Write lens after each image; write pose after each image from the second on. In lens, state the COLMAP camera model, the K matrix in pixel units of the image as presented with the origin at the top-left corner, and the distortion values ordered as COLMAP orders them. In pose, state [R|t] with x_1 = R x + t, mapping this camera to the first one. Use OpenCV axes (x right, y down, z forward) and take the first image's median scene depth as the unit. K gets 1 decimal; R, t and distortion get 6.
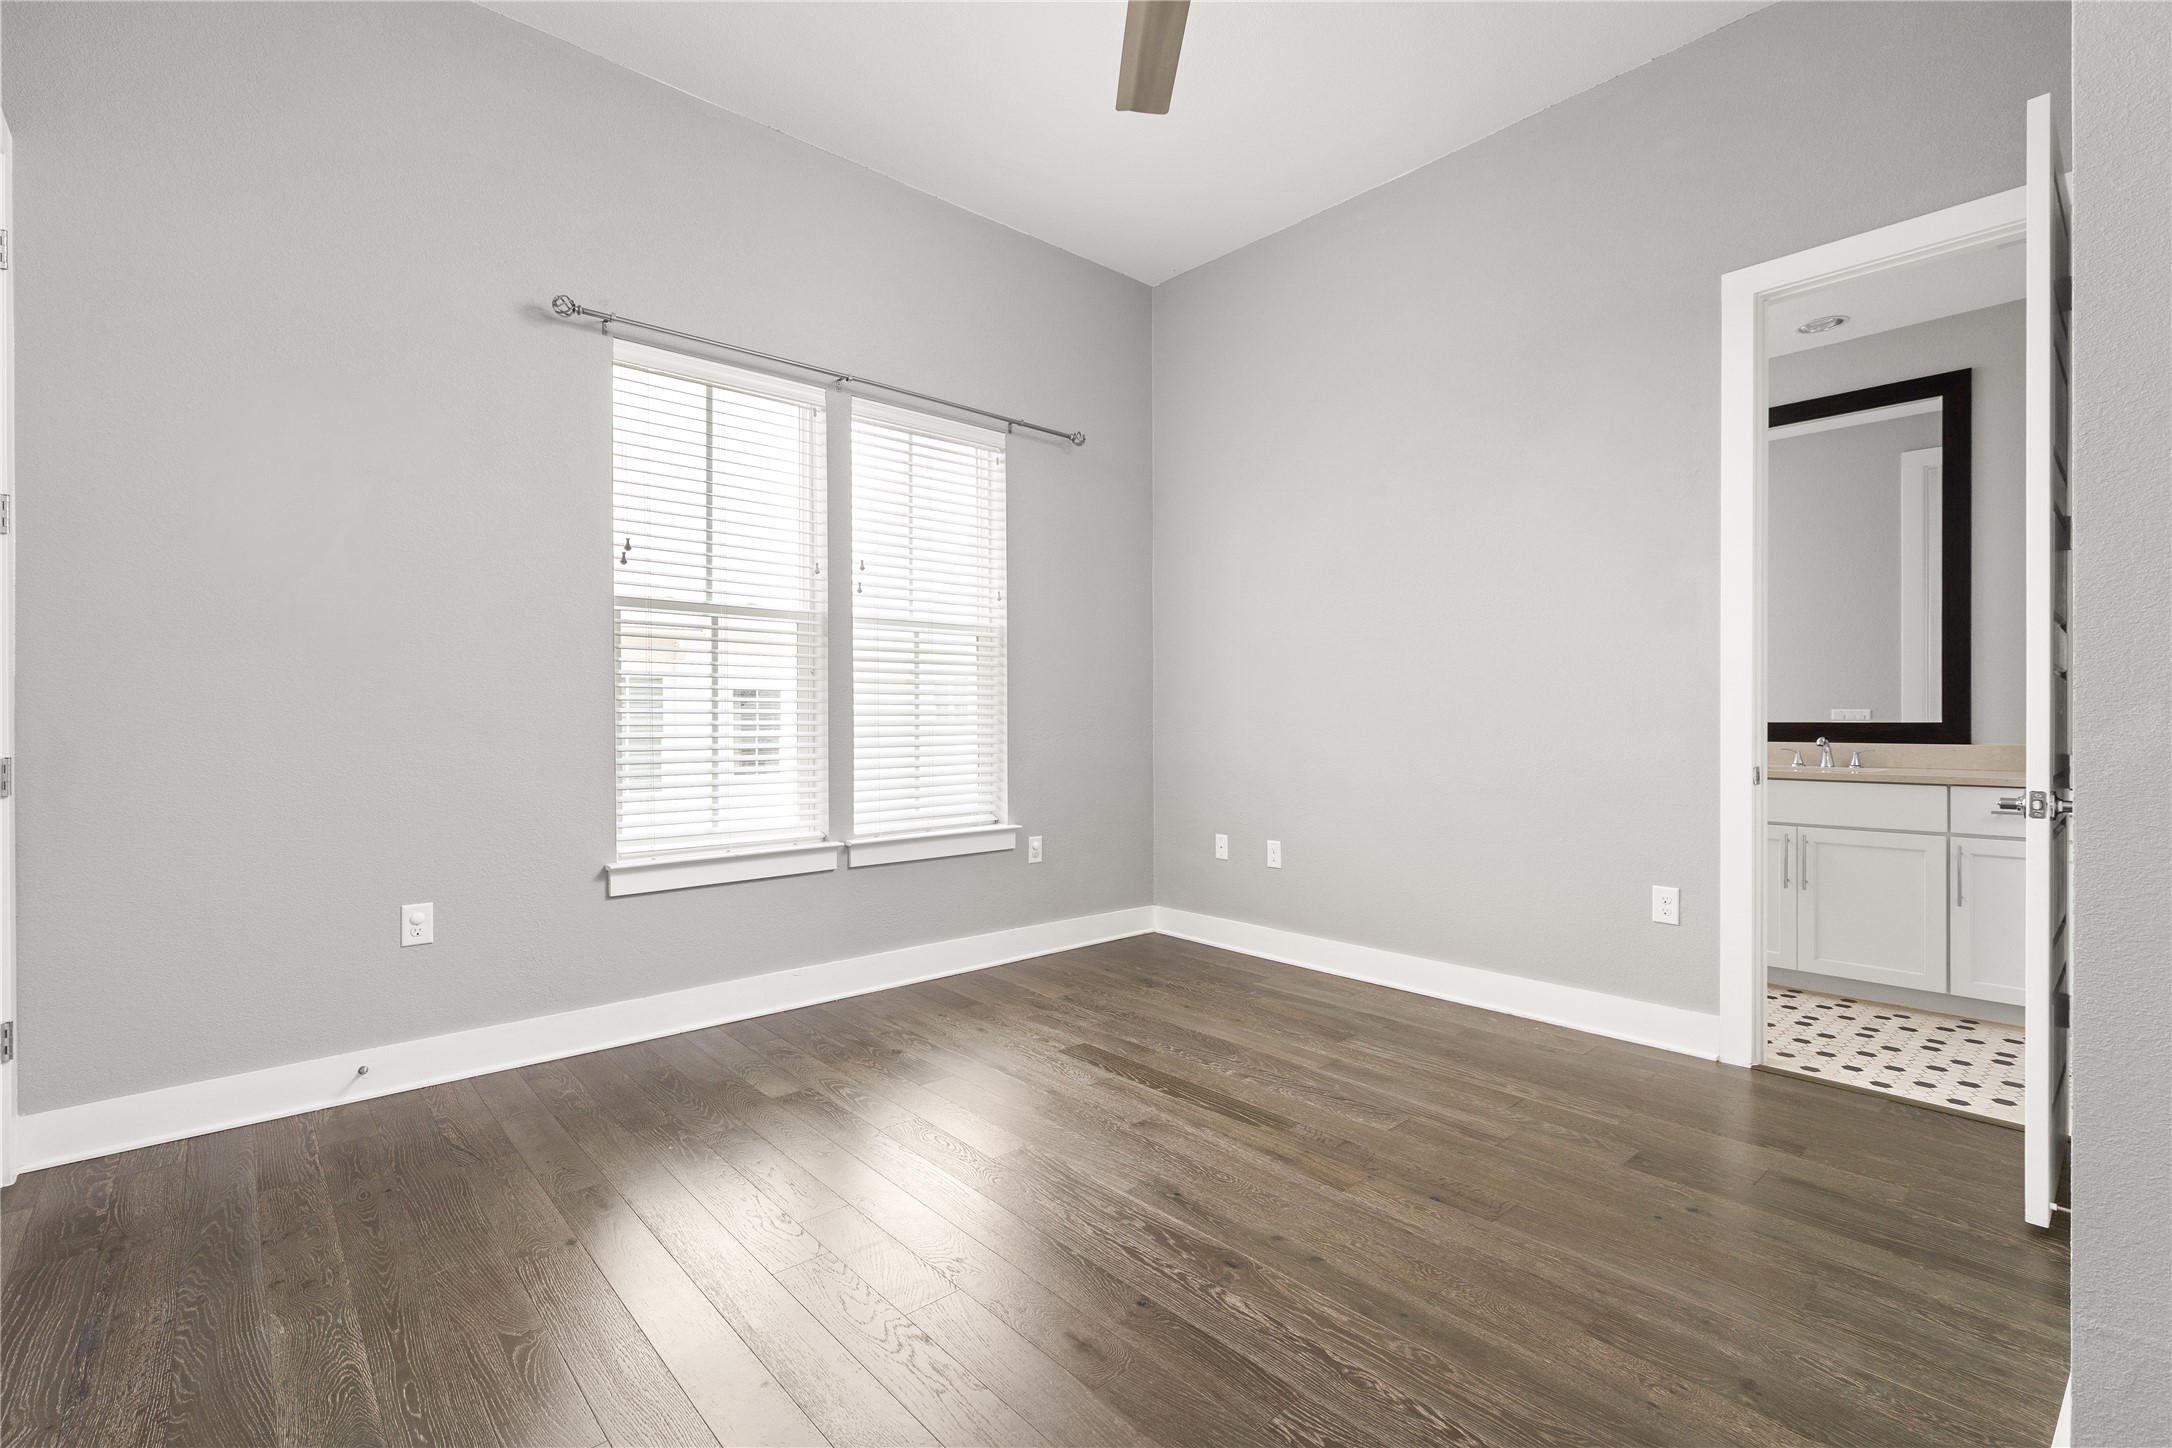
lens RADIAL K [[971.9, 0, 1092.3], [0, 971.9, 714.4], [0, 0, 1]] dist [0.002440, -0.000104]
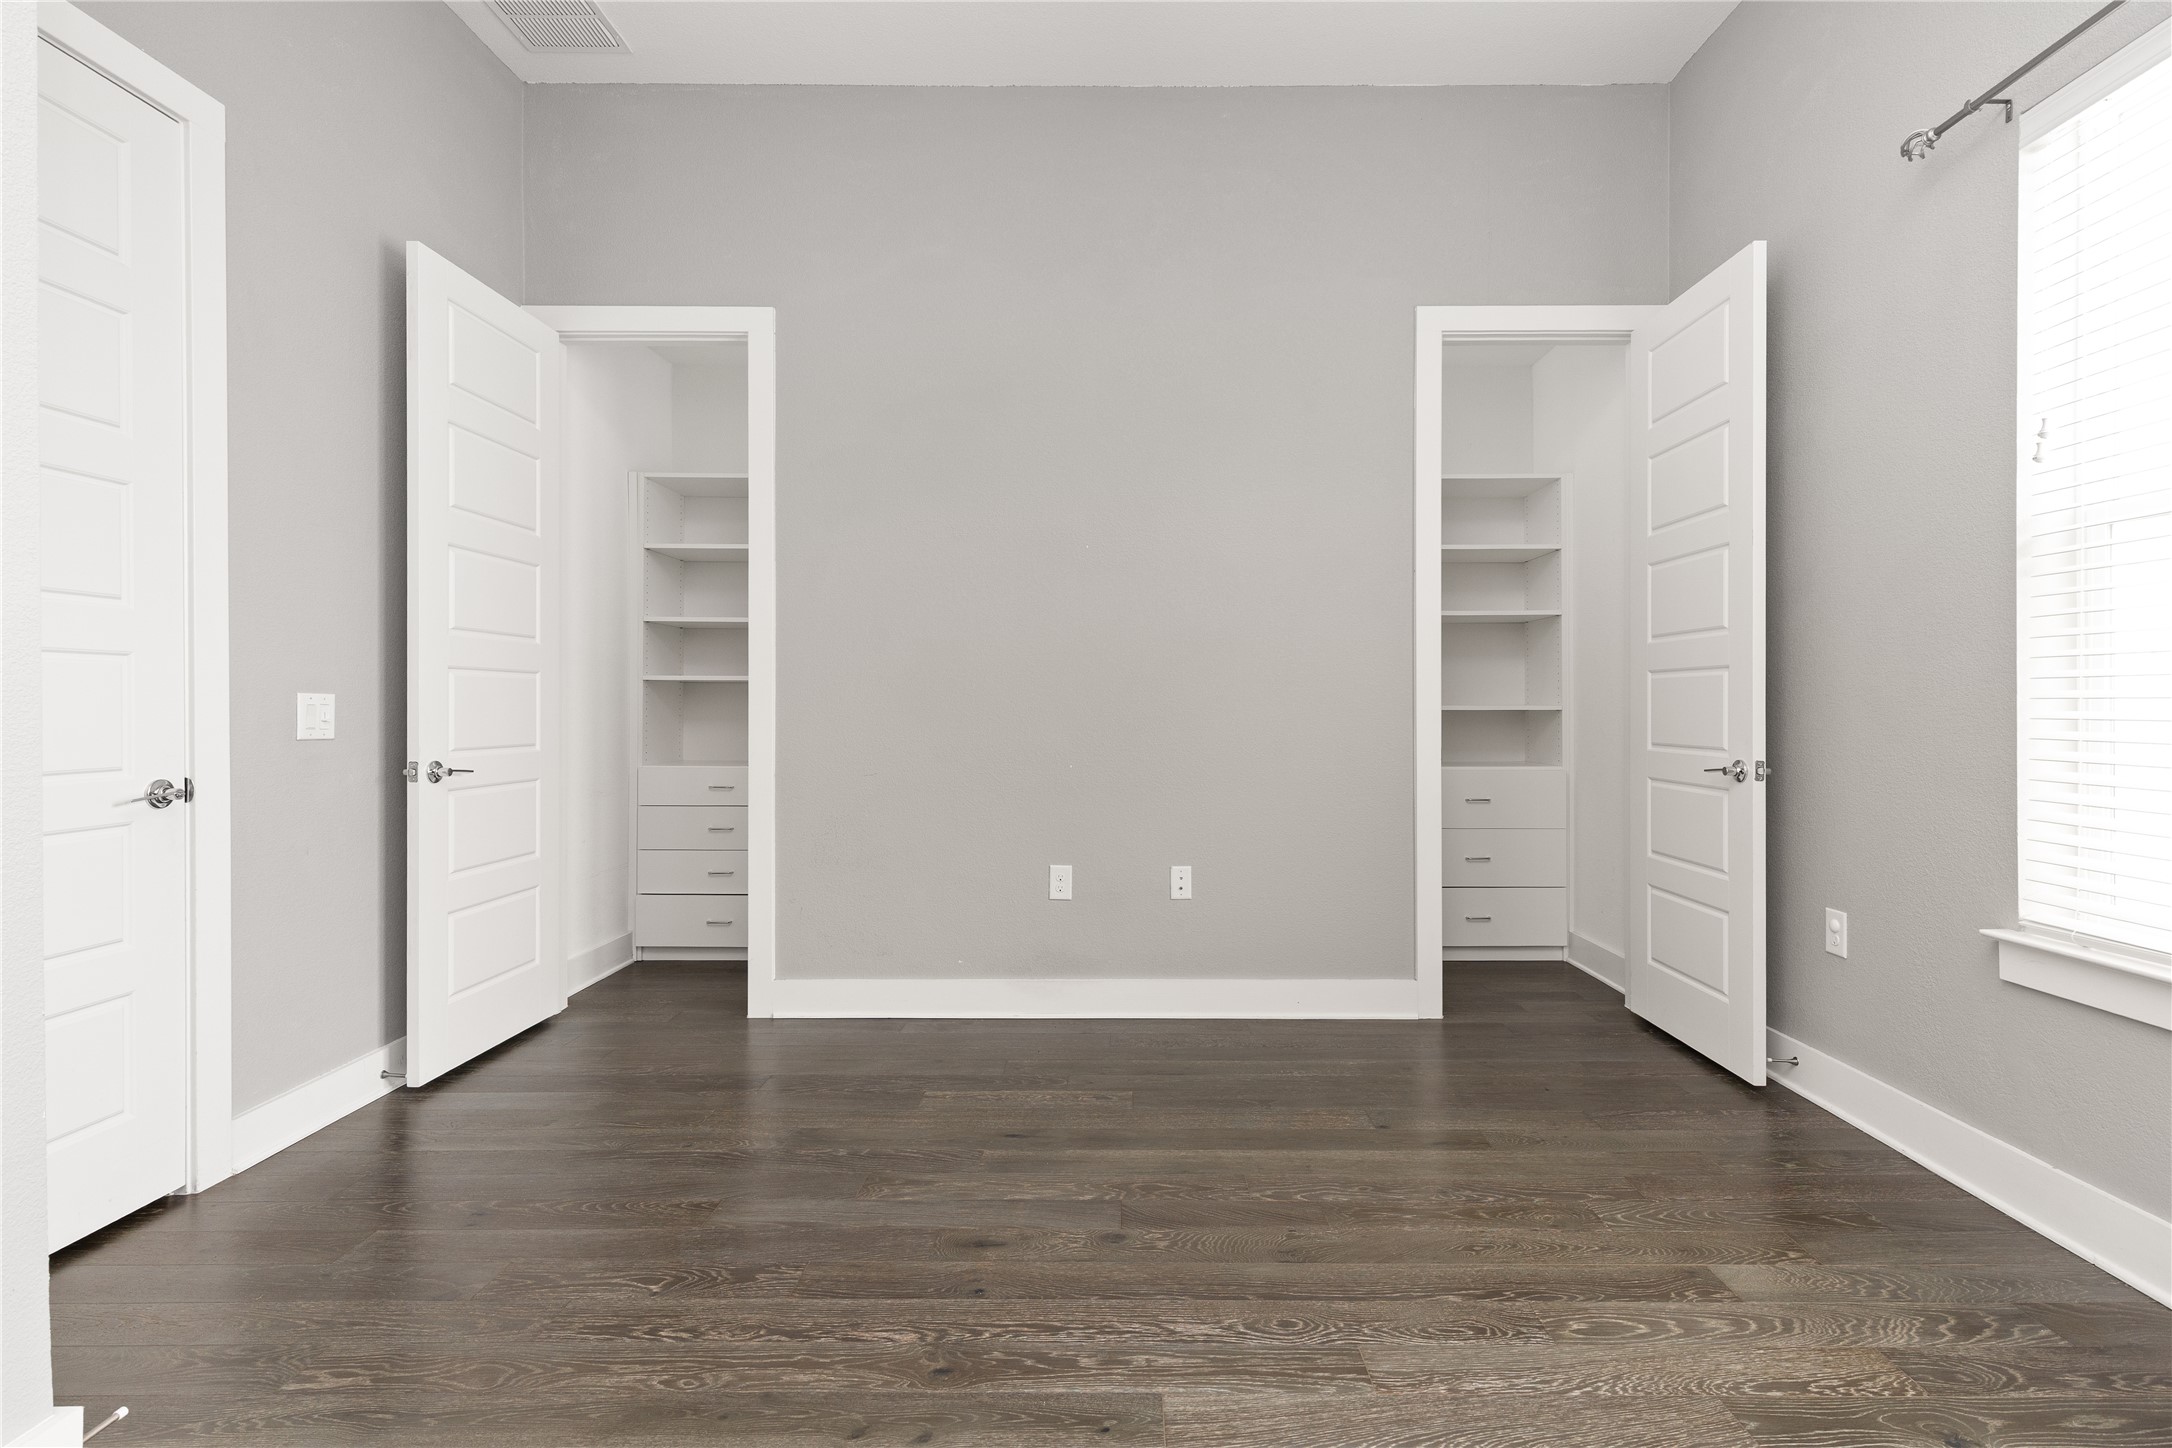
lens RADIAL K [[971.9, 0, 1092.3], [0, 971.9, 714.4], [0, 0, 1]] dist [0.002440, -0.000104]
pose [[-0.677240, 0.007282, -0.735726, 0.713936], [0.003955, 0.999973, 0.006257, 0.008526], [0.735752, 0.001327, -0.677250, 1.791780]]
